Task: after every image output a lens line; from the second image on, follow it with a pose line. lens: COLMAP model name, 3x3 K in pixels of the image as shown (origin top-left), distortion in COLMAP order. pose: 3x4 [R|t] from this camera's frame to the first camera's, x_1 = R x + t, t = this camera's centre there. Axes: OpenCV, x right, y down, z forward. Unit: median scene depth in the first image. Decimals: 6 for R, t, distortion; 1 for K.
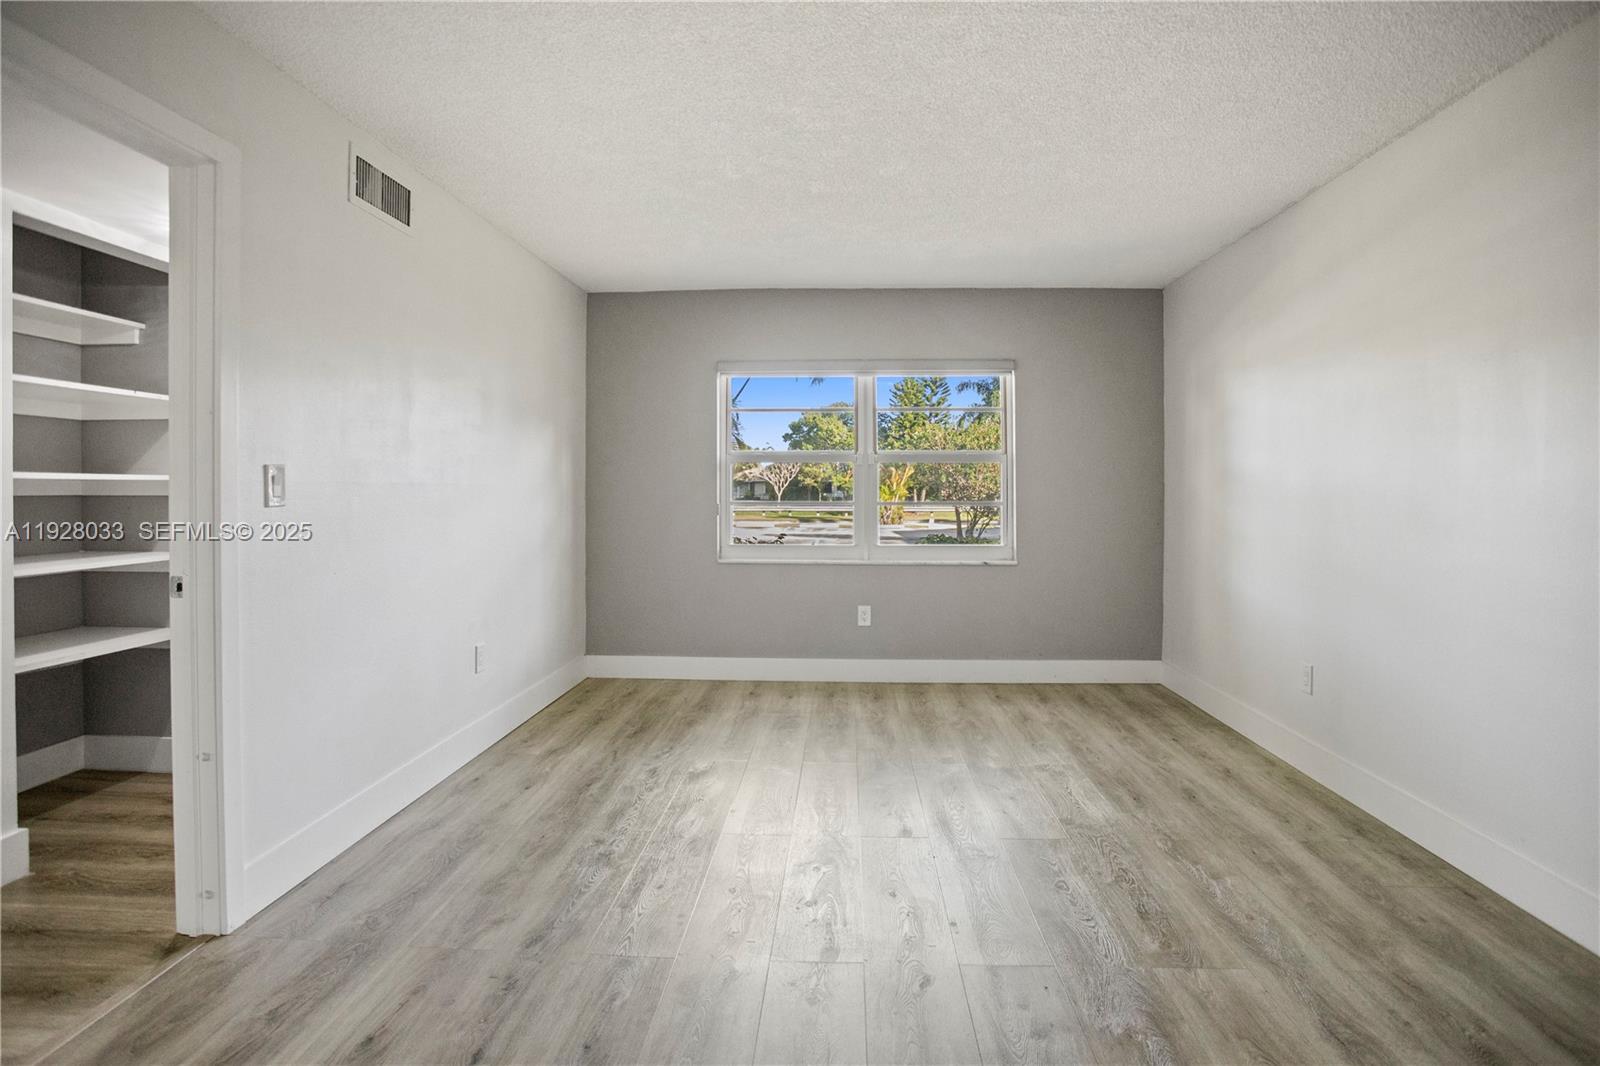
lens RADIAL K [[807.0, 0, 795.6], [0, 807.0, 493.1], [0, 0, 1]] dist [-0.071364, 0.032083]
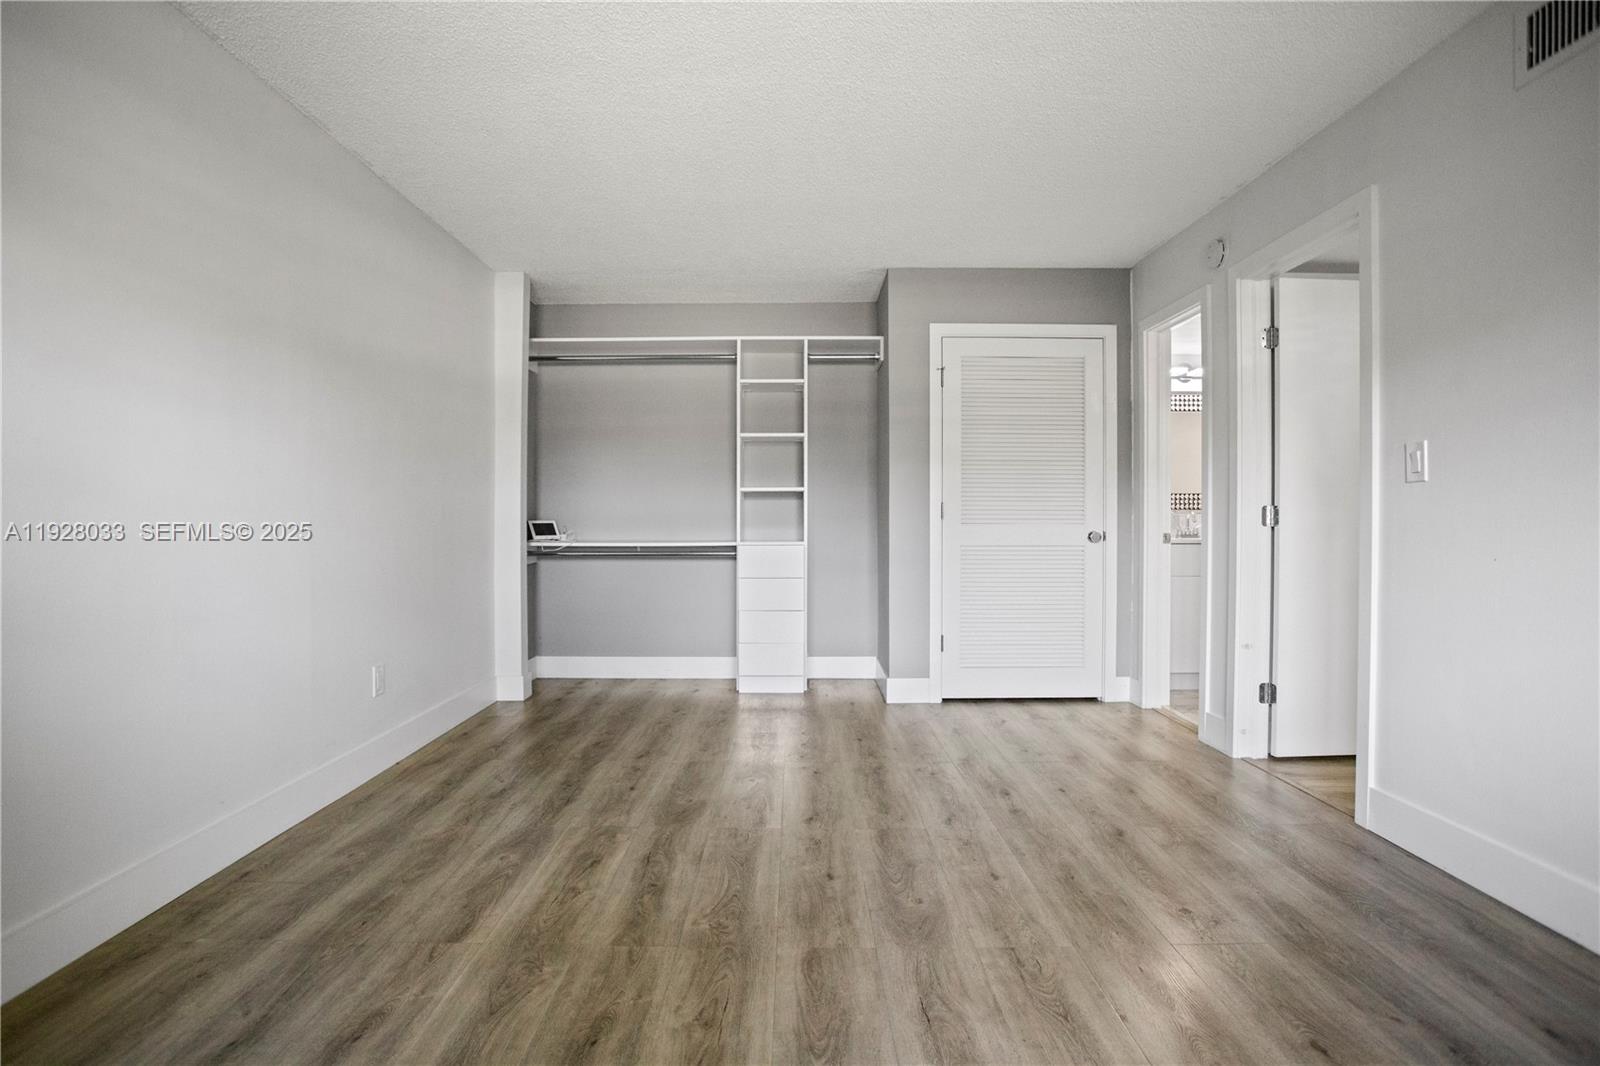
lens RADIAL K [[813.5, 0, 791.7], [0, 813.5, 522.7], [0, 0, 1]] dist [-0.073510, 0.032618]
pose [[-0.998175, -0.002095, -0.060359, 0.223932], [-0.002570, 0.999966, 0.007786, 0.062596], [0.060340, 0.007927, -0.998146, 1.871187]]
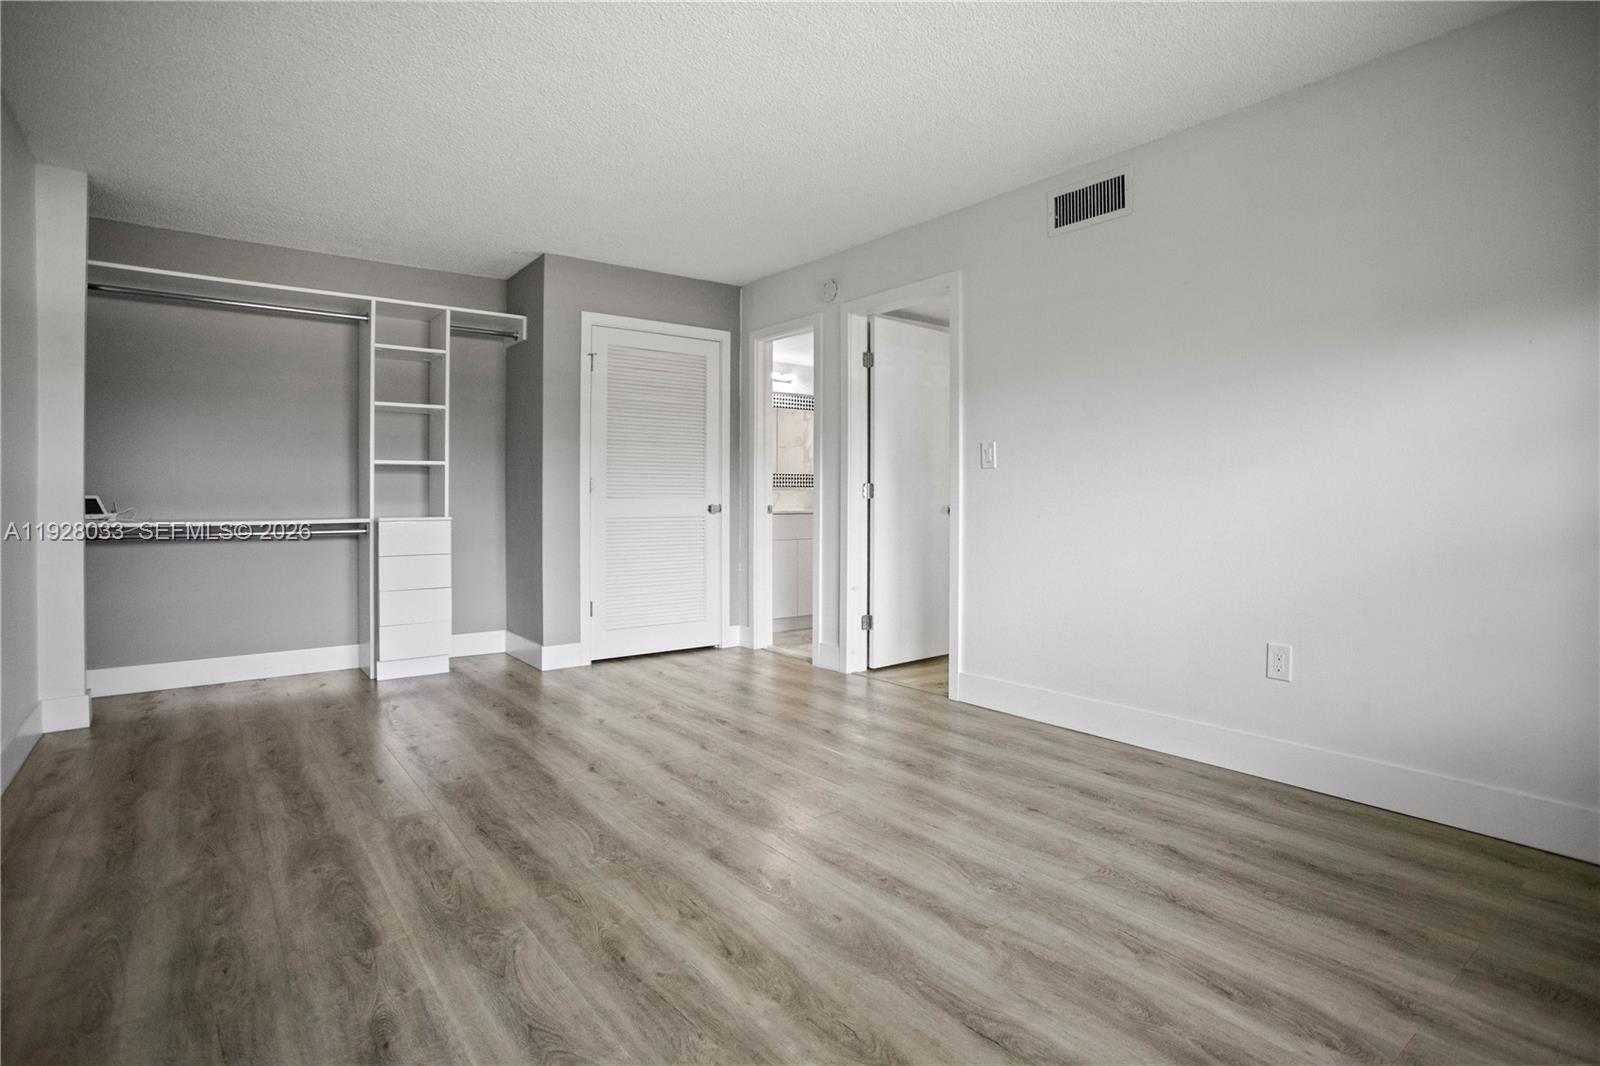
lens RADIAL K [[807.0, 0, 795.6], [0, 807.0, 493.1], [0, 0, 1]] dist [-0.071364, 0.032083]
pose [[-0.755485, -0.004274, -0.655152, 0.678757], [-0.003630, 0.999991, -0.002337, 0.069064], [0.655156, 0.000613, -0.755494, 1.866575]]
